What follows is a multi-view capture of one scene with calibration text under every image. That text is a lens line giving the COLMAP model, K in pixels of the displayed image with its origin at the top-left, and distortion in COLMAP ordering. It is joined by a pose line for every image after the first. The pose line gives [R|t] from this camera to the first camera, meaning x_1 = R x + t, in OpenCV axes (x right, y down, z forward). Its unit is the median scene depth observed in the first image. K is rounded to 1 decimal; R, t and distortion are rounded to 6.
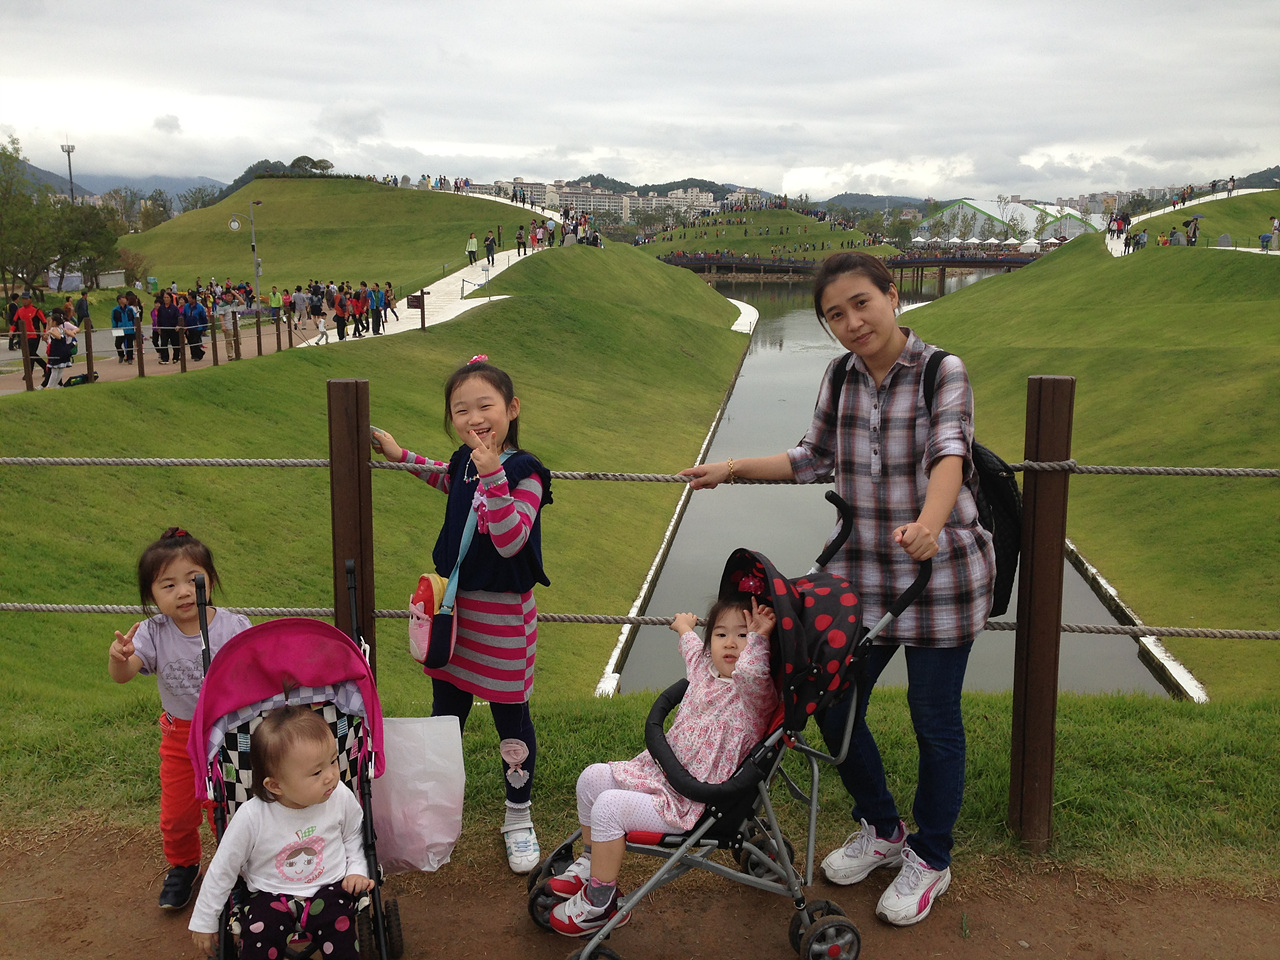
lens RADIAL K [[1234.9, 0, 640.0], [0, 1234.9, 480.0], [0, 0, 1]] dist [0.131078, -0.272658]
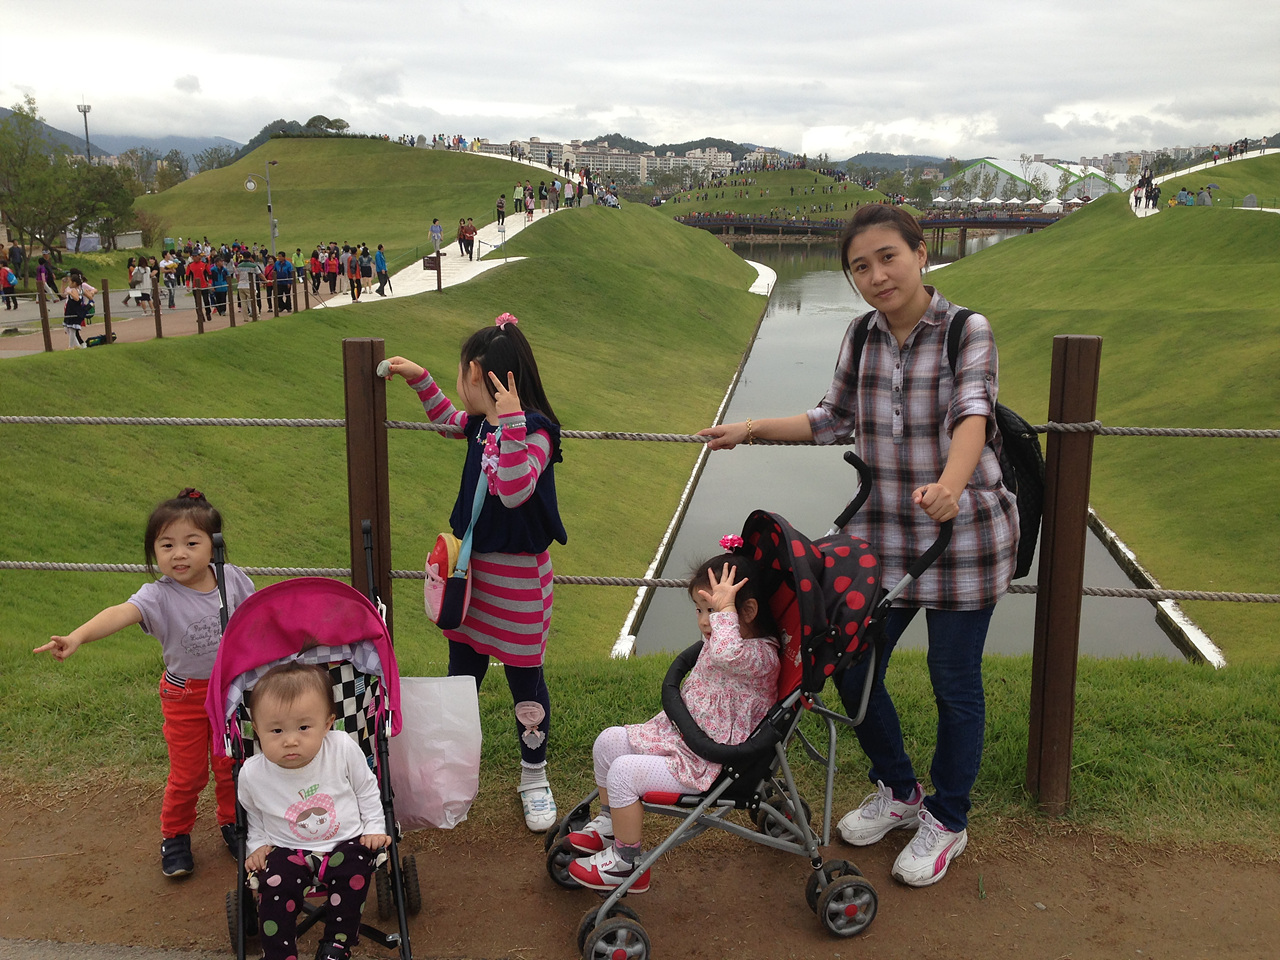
lens RADIAL K [[1233.3, 0, 636.8], [0, 1233.3, 486.0], [0, 0, 1]] dist [0.132368, -0.278520]
pose [[0.999874, 0.003130, -0.015550, -0.000250], [-0.002592, 0.999401, 0.034514, 0.000572], [0.015649, -0.034469, 0.999283, 0.002580]]
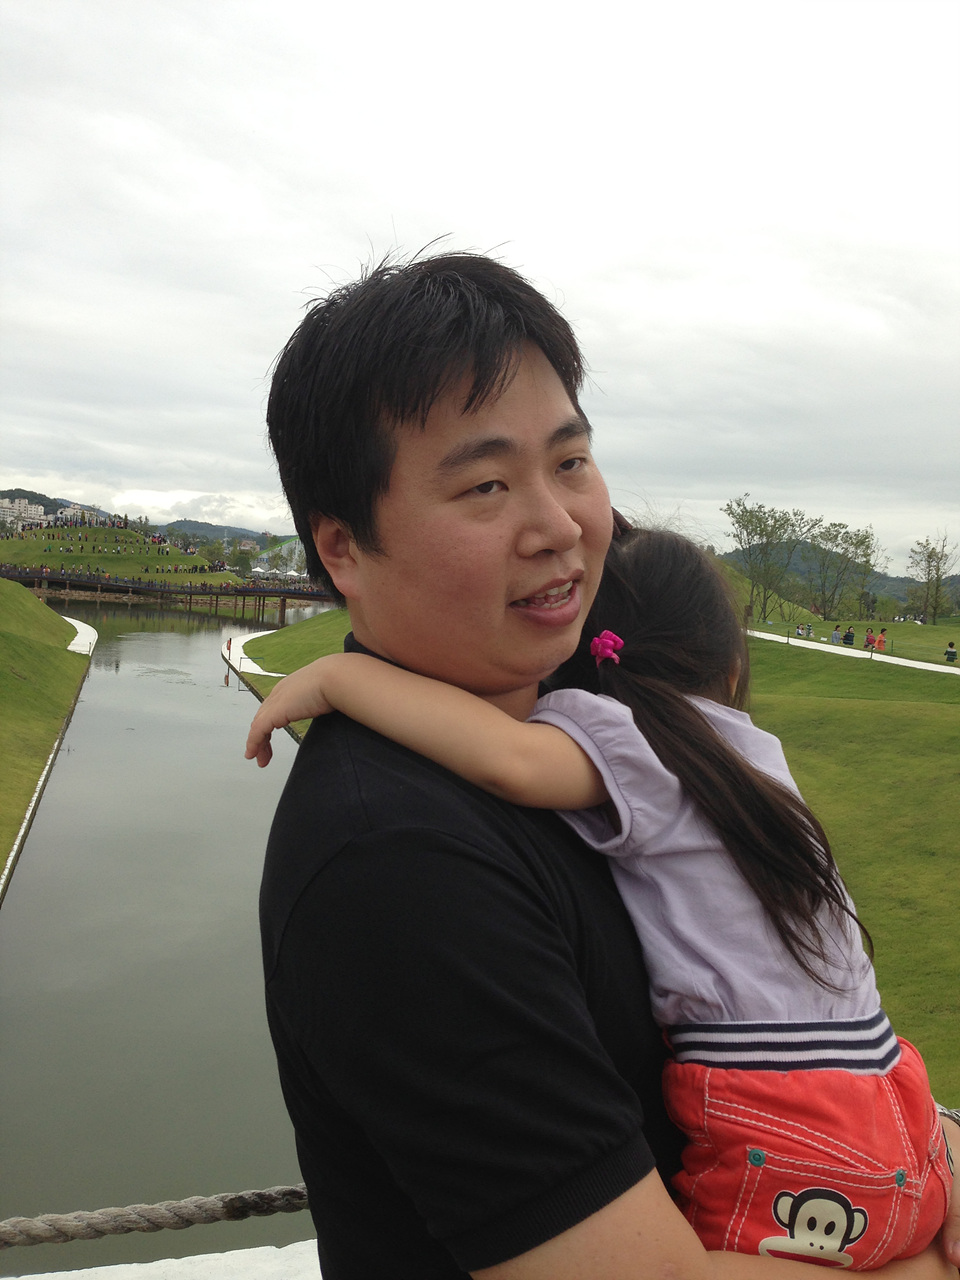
lens RADIAL K [[1151.4, 0, 474.6], [0, 1151.4, 642.4], [0, 0, 1]] dist [0.131541, -0.247962]
pose [[0.908649, 0.043813, 0.415256, -0.022800], [0.009124, 0.992159, -0.124645, -0.027949], [-0.417461, 0.117047, 0.901125, 0.154825]]
